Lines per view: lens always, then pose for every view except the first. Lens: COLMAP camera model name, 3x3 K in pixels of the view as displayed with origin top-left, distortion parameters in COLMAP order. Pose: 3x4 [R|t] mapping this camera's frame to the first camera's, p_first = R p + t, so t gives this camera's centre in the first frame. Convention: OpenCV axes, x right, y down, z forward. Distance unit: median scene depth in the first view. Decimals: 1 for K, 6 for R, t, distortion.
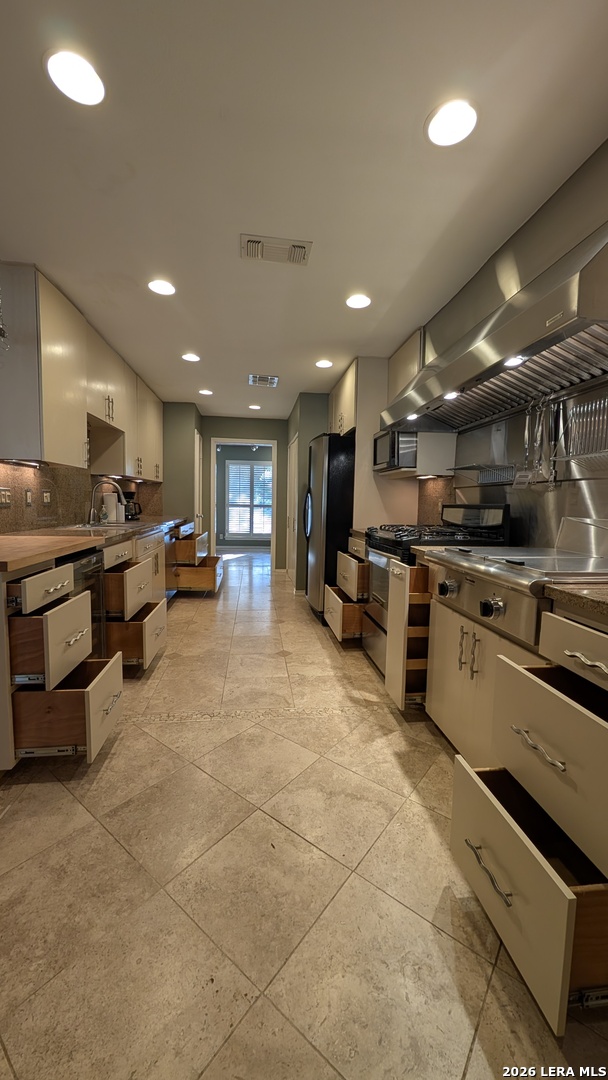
lens RADIAL K [[405.3, 0, 301.5], [0, 405.3, 537.9], [0, 0, 1]] dist [-0.000340, 0.000051]
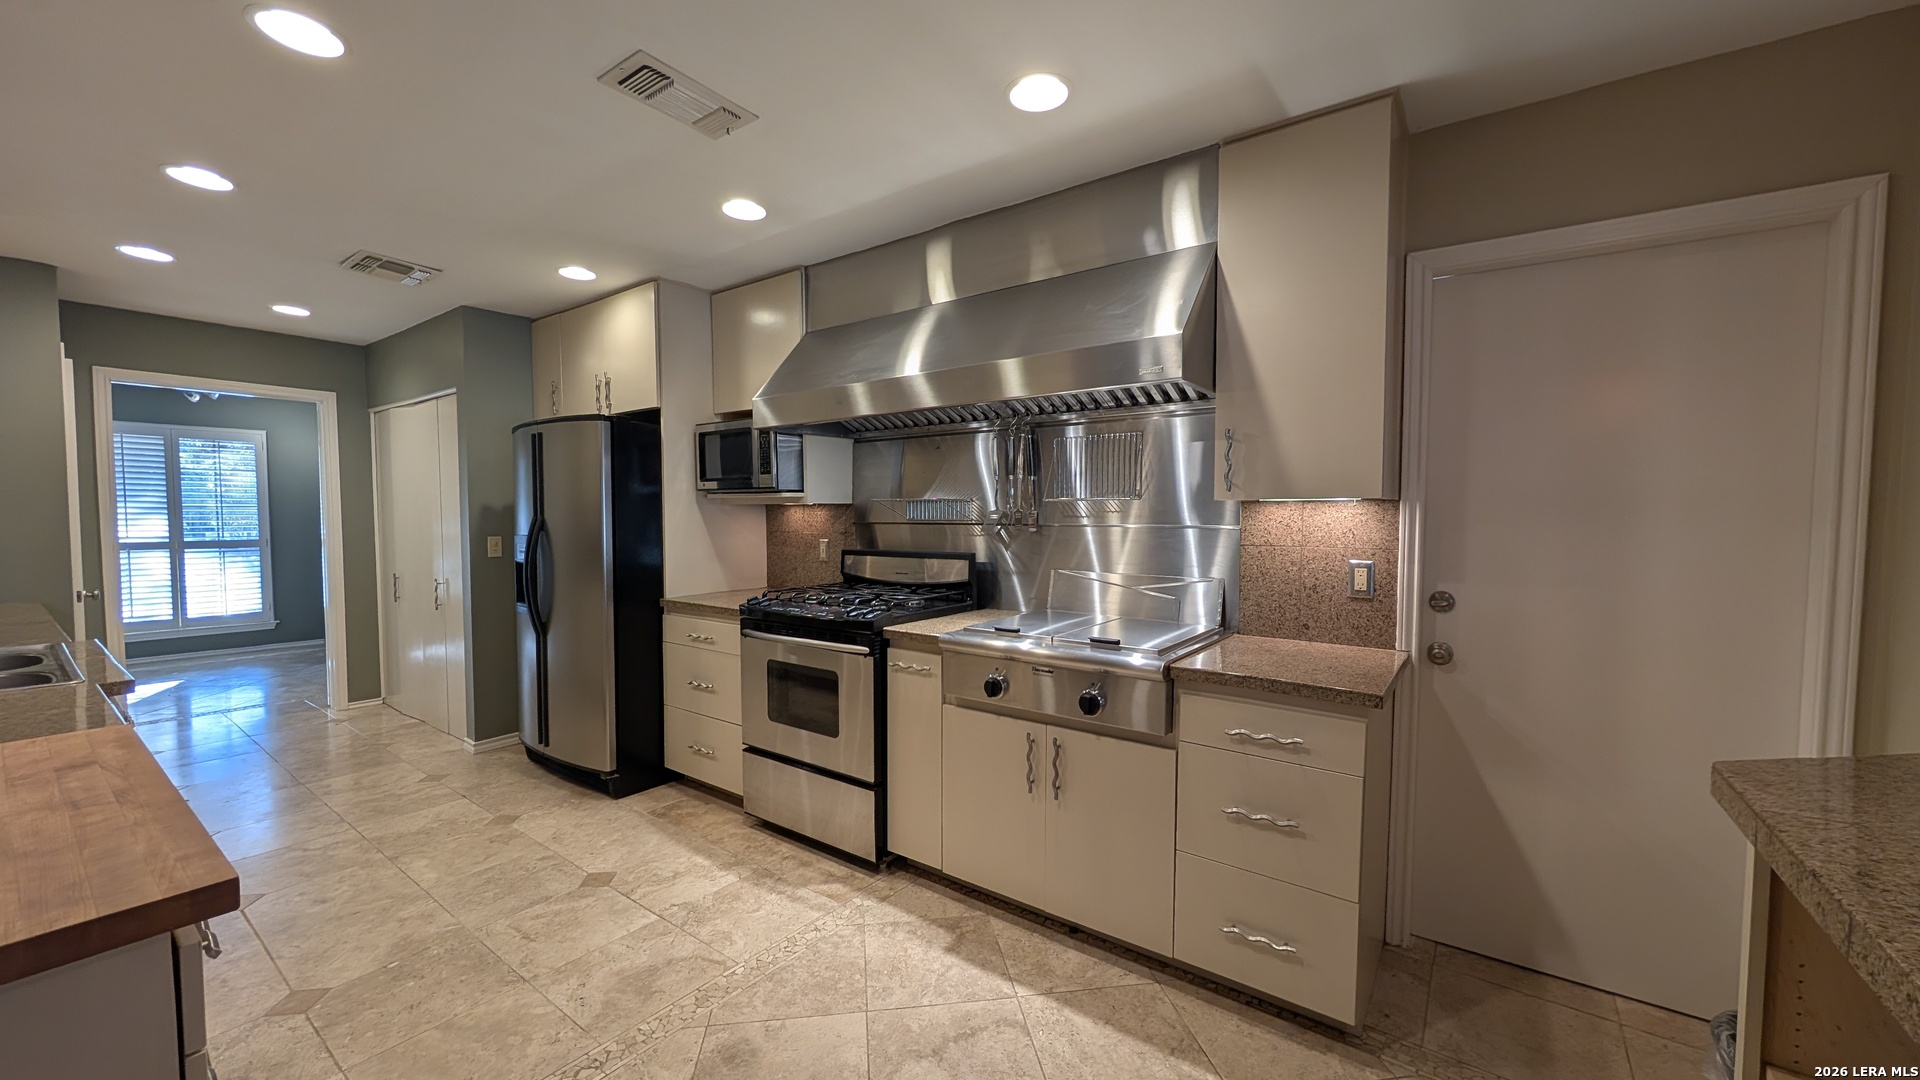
lens RADIAL K [[720.5, 0, 954.1], [0, 720.5, 547.9], [0, 0, 1]] dist [-0.000340, 0.000051]
pose [[0.686763, -0.055072, 0.724793, -0.416055], [0.076086, 0.997095, 0.003668, -0.089572], [-0.722889, 0.052627, 0.688957, 0.109735]]
